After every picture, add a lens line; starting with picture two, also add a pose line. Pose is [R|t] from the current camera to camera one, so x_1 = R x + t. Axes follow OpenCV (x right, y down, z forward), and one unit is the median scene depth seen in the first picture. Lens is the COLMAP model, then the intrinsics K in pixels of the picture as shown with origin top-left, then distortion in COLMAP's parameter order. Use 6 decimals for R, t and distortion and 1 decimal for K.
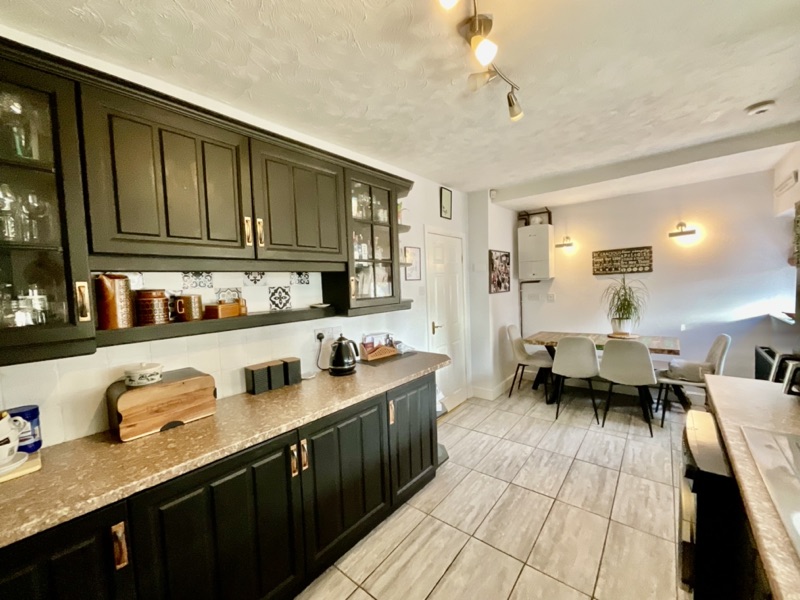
lens RADIAL K [[323.8, 0, 400.4], [0, 323.8, 300.7], [0, 0, 1]] dist [-0.018777, 0.014833]
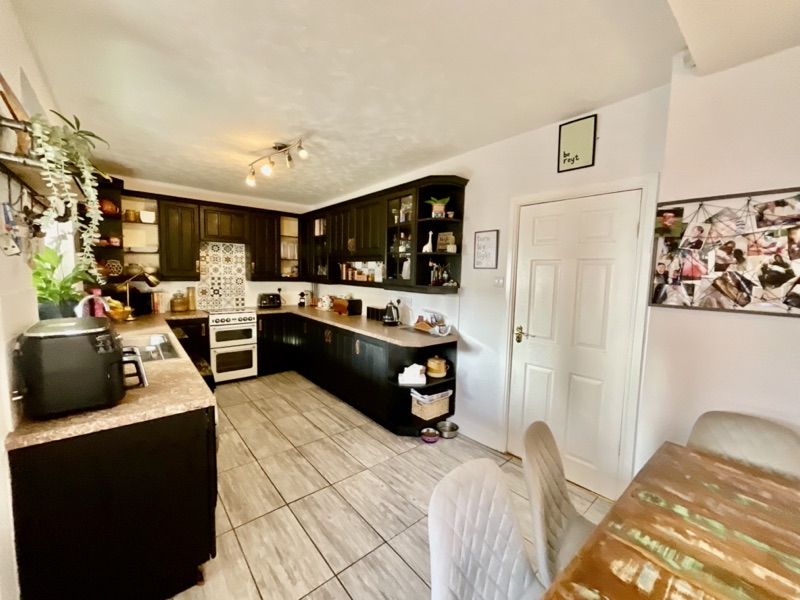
lens RADIAL K [[323.8, 0, 400.4], [0, 323.8, 300.7], [0, 0, 1]] dist [-0.018777, 0.014833]
pose [[-0.178501, 0.120282, -0.976560, 1.457506], [-0.071542, 0.988286, 0.134803, -0.120866], [0.981335, 0.093928, -0.167805, 1.417935]]
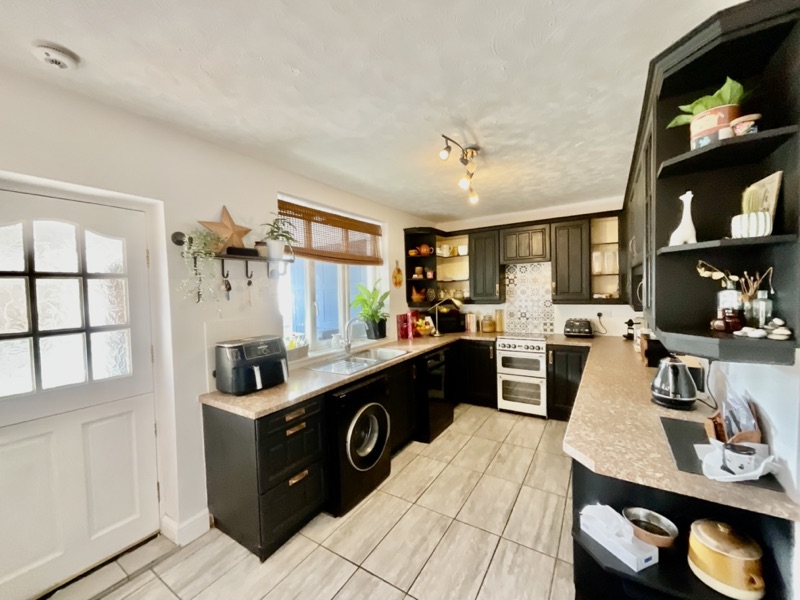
lens RADIAL K [[323.8, 0, 400.4], [0, 323.8, 300.7], [0, 0, 1]] dist [-0.018777, 0.014833]
pose [[-0.989950, 0.075963, -0.119285, 0.567277], [0.064744, 0.993344, 0.095266, -0.139315], [0.125728, 0.086585, -0.988279, 1.787989]]
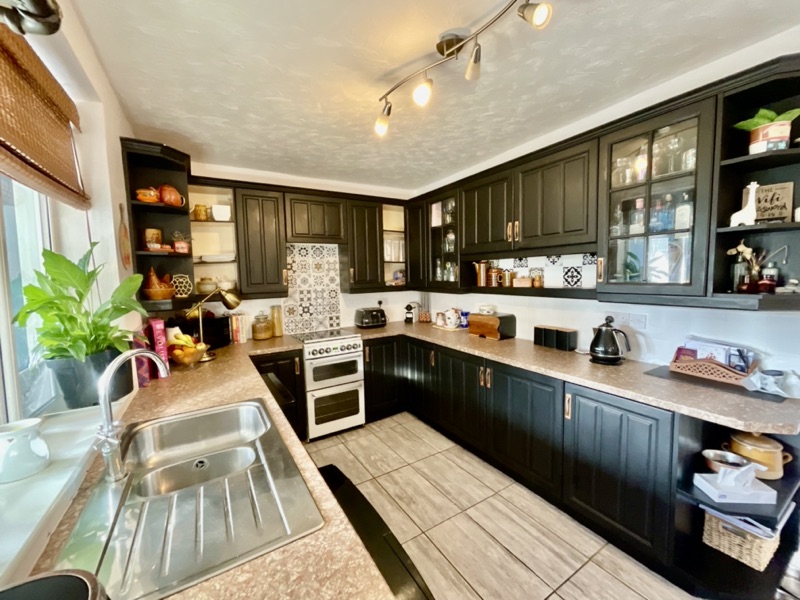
lens RADIAL K [[323.8, 0, 400.4], [0, 323.8, 300.7], [0, 0, 1]] dist [-0.018777, 0.014833]
pose [[-0.318129, 0.125385, -0.939719, 0.926903], [-0.012883, 0.990552, 0.136529, -0.073559], [0.947960, 0.055541, -0.313508, 0.788694]]
